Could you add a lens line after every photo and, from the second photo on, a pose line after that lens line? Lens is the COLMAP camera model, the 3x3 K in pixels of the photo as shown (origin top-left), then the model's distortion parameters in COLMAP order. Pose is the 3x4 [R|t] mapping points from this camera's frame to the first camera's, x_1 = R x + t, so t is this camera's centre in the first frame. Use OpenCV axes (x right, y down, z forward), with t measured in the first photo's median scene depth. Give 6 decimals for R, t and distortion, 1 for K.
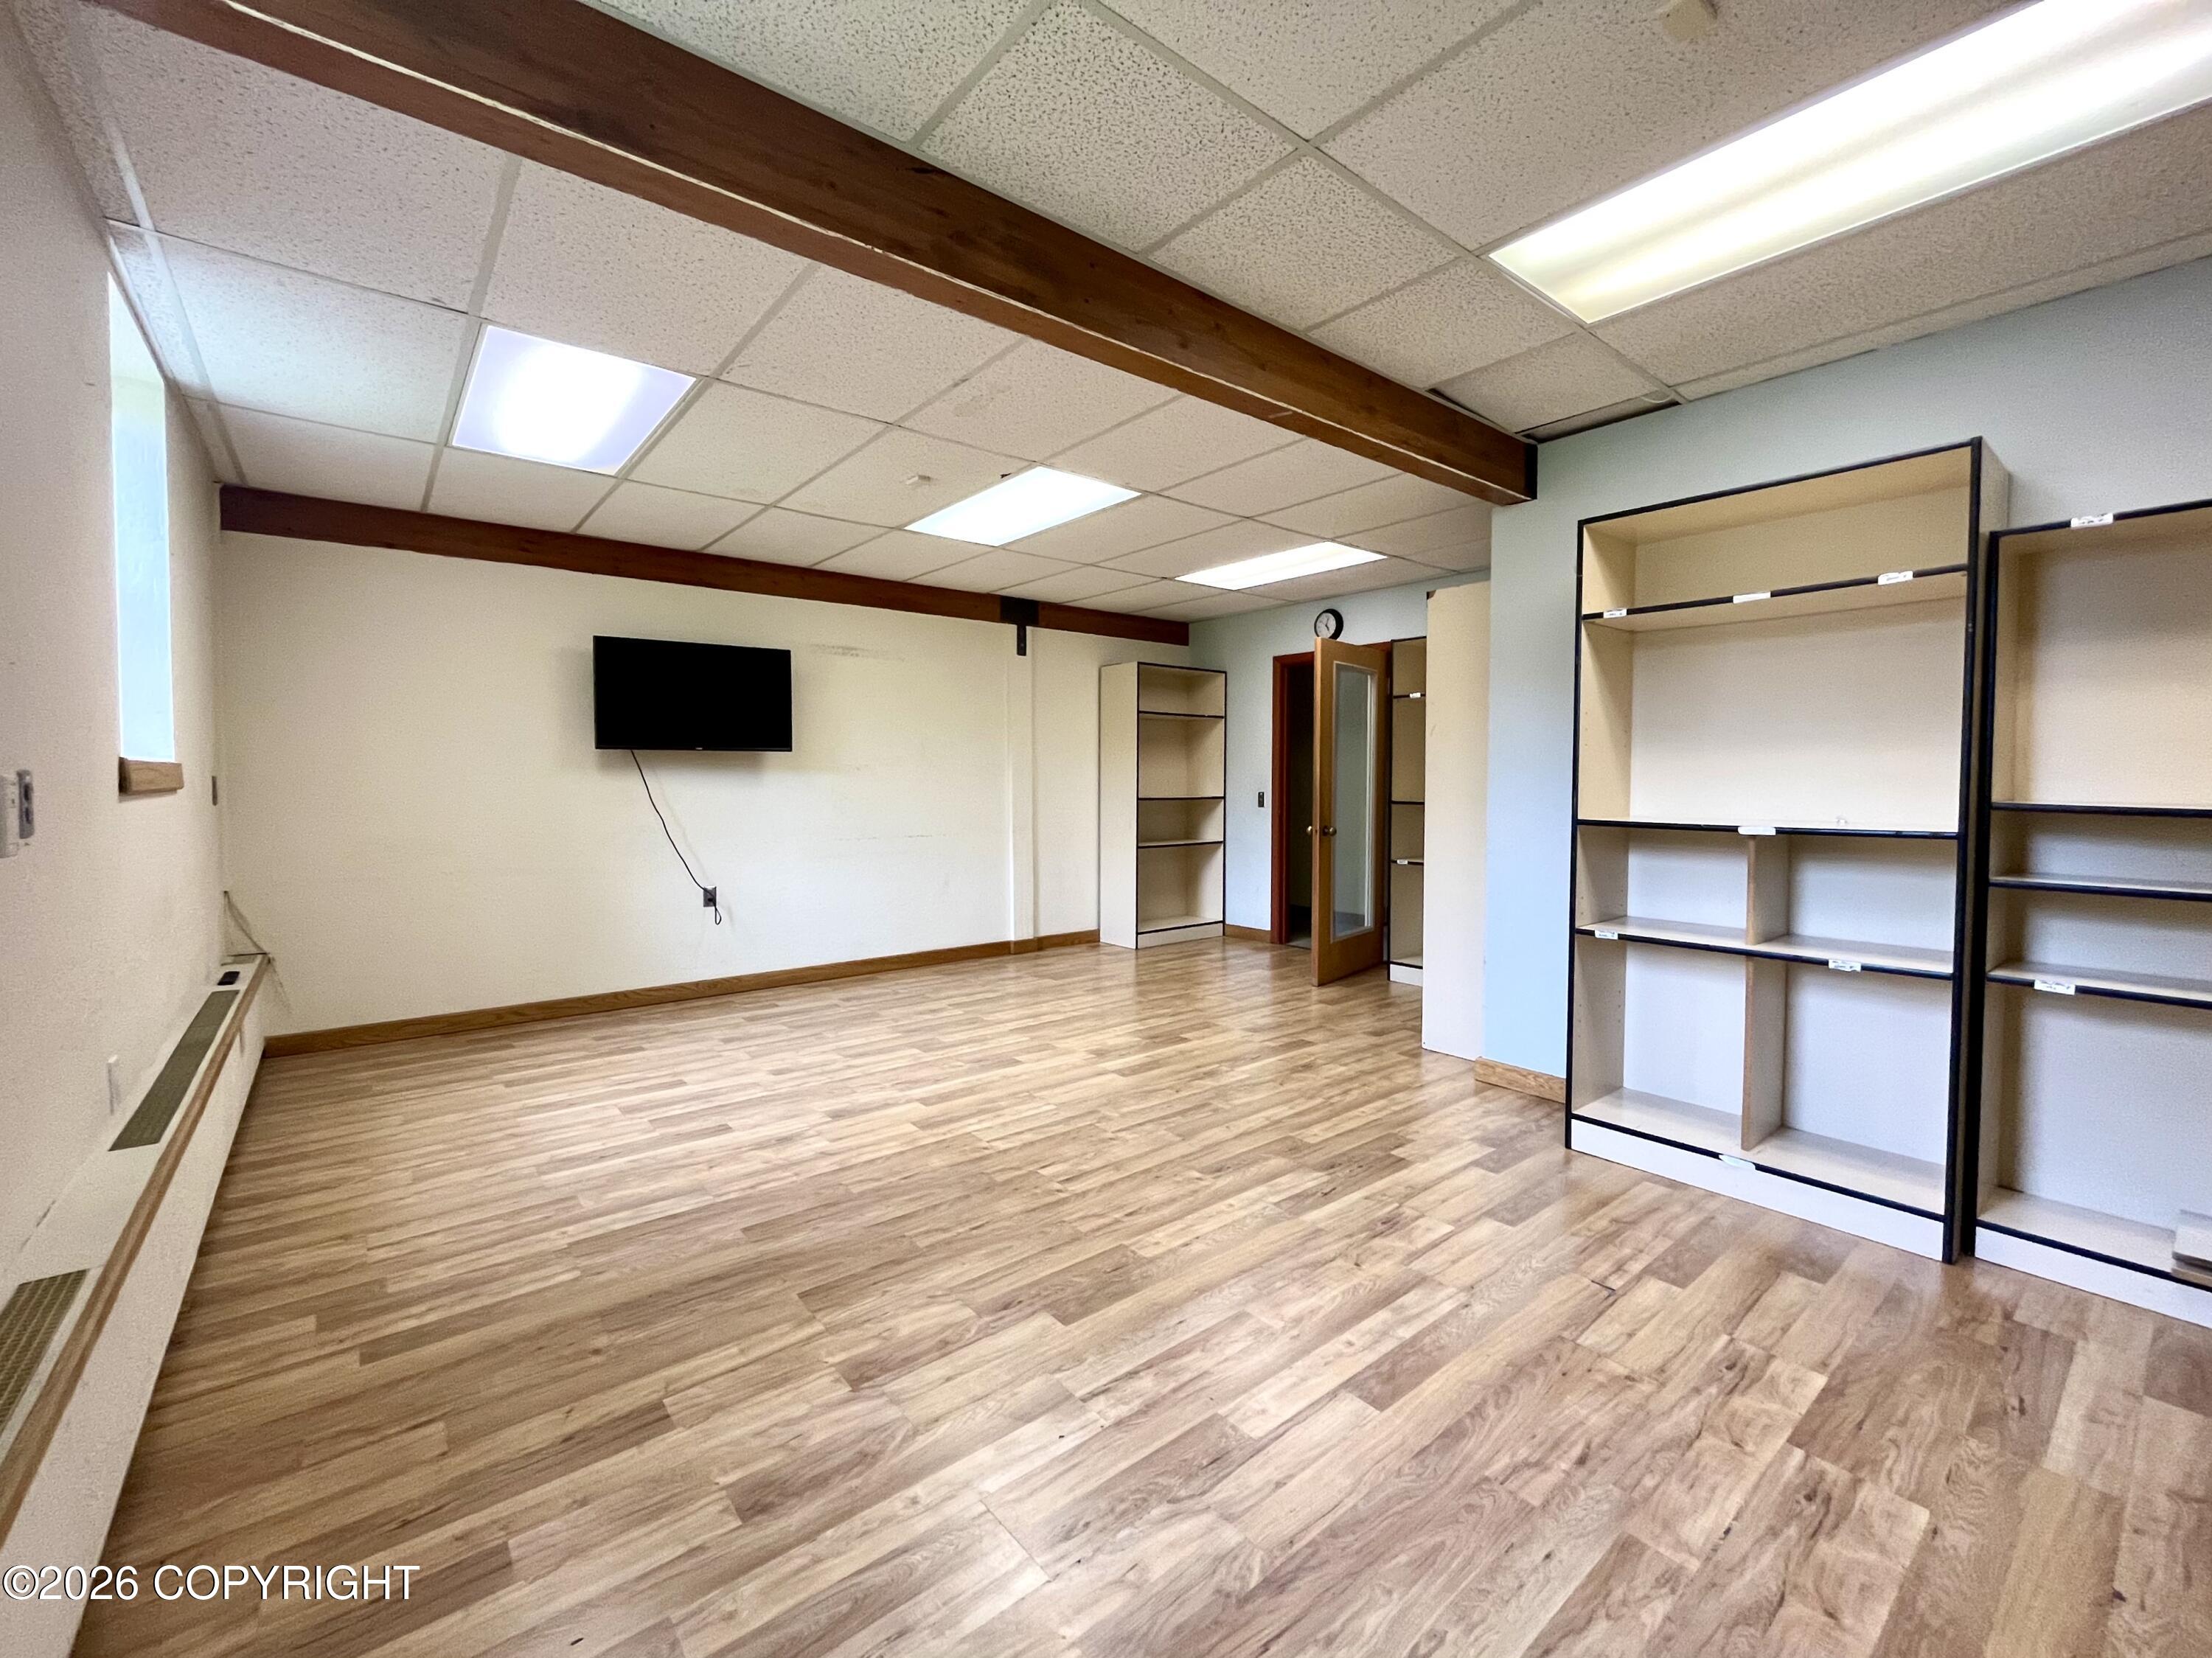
lens RADIAL K [[935.2, 0, 1103.1], [0, 935.2, 819.0], [0, 0, 1]] dist [-0.001304, -0.000226]
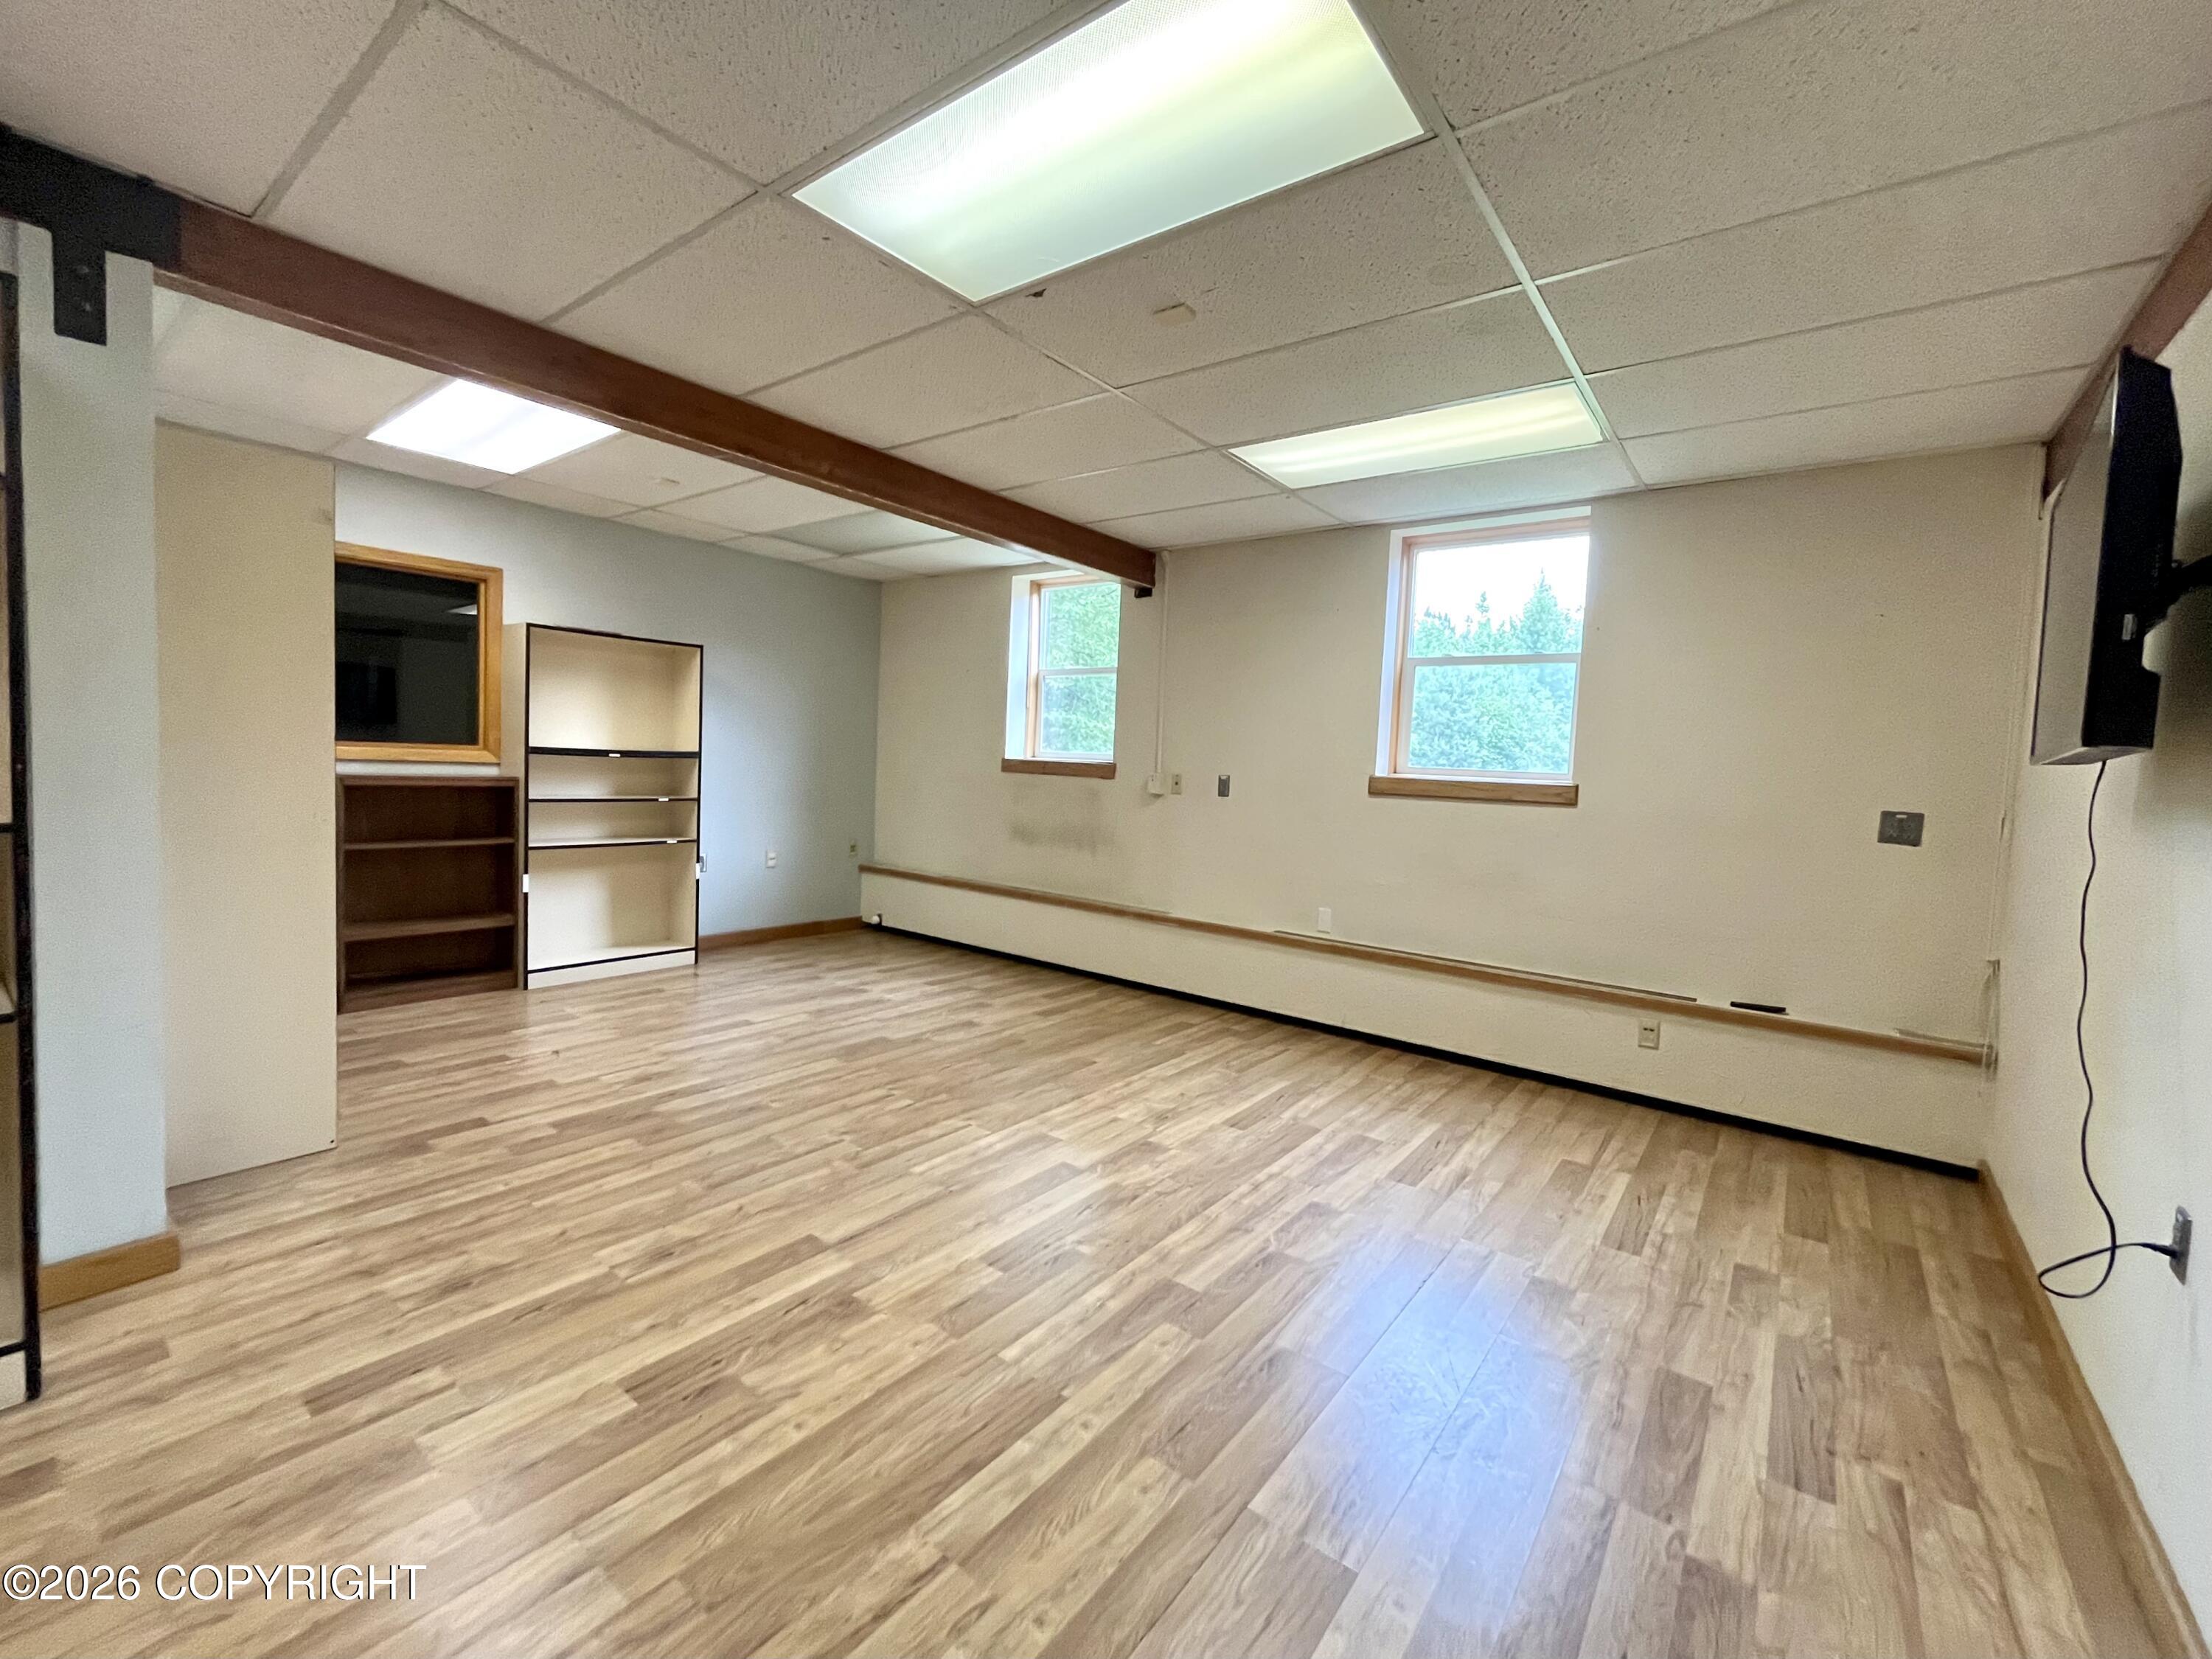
lens RADIAL K [[935.2, 0, 1106.9], [0, 935.2, 820.5], [0, 0, 1]] dist [-0.001304, -0.000226]
pose [[-0.972949, -0.029112, -0.229180, -0.023543], [-0.054600, 0.992901, 0.105670, -0.104576], [0.224477, 0.115325, -0.967631, 1.966654]]
